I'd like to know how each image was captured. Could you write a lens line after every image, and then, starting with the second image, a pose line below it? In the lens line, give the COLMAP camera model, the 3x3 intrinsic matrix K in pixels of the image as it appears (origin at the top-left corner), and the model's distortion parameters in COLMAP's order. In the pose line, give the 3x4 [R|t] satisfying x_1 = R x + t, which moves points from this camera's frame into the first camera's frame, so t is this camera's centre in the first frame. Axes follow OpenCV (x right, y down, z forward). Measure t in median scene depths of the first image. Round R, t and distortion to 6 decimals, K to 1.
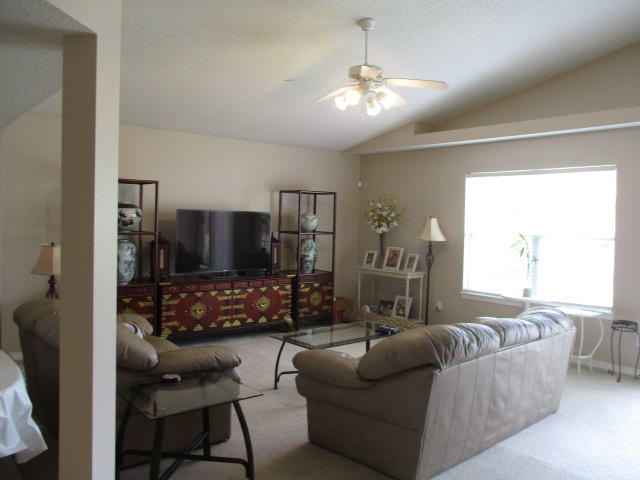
lens RADIAL K [[529.4, 0, 335.6], [0, 529.4, 233.1], [0, 0, 1]] dist [-0.045344, 0.048958]
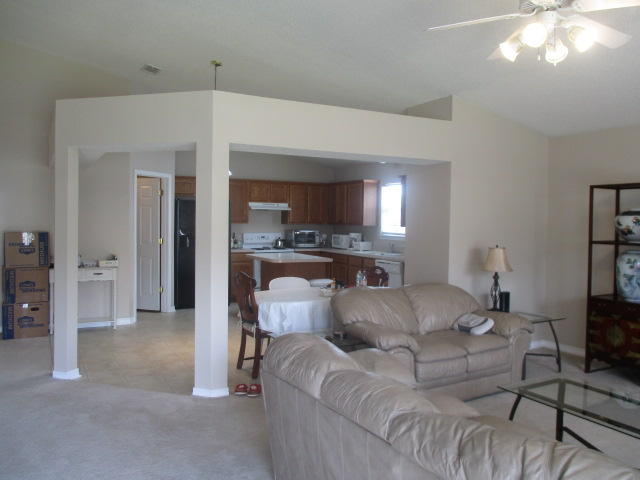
lens RADIAL K [[531.2, 0, 335.0], [0, 531.2, 231.9], [0, 0, 1]] dist [-0.032478, -0.002379]
pose [[-0.209153, -0.002407, -0.977880, 0.544285], [-0.040601, 0.999156, 0.006225, -0.005424], [0.977040, 0.041005, -0.209074, 0.641918]]
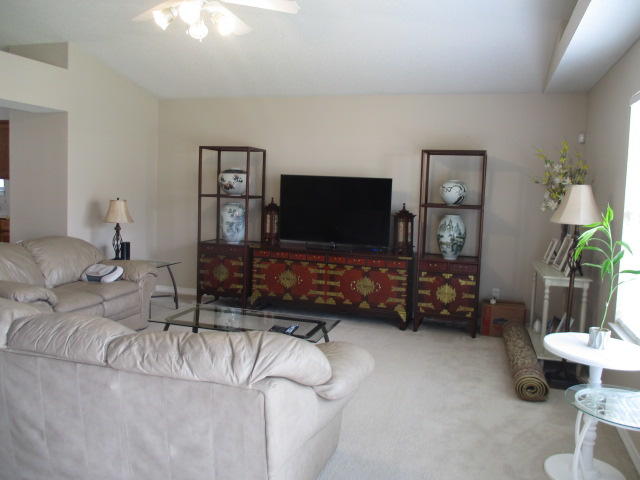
lens RADIAL K [[529.4, 0, 335.6], [0, 529.4, 233.1], [0, 0, 1]] dist [-0.045344, 0.048958]
pose [[0.532755, 0.069595, -0.843403, 0.603401], [-0.047500, 0.997501, 0.052306, 0.006962], [0.844936, 0.012195, 0.534729, 0.552460]]
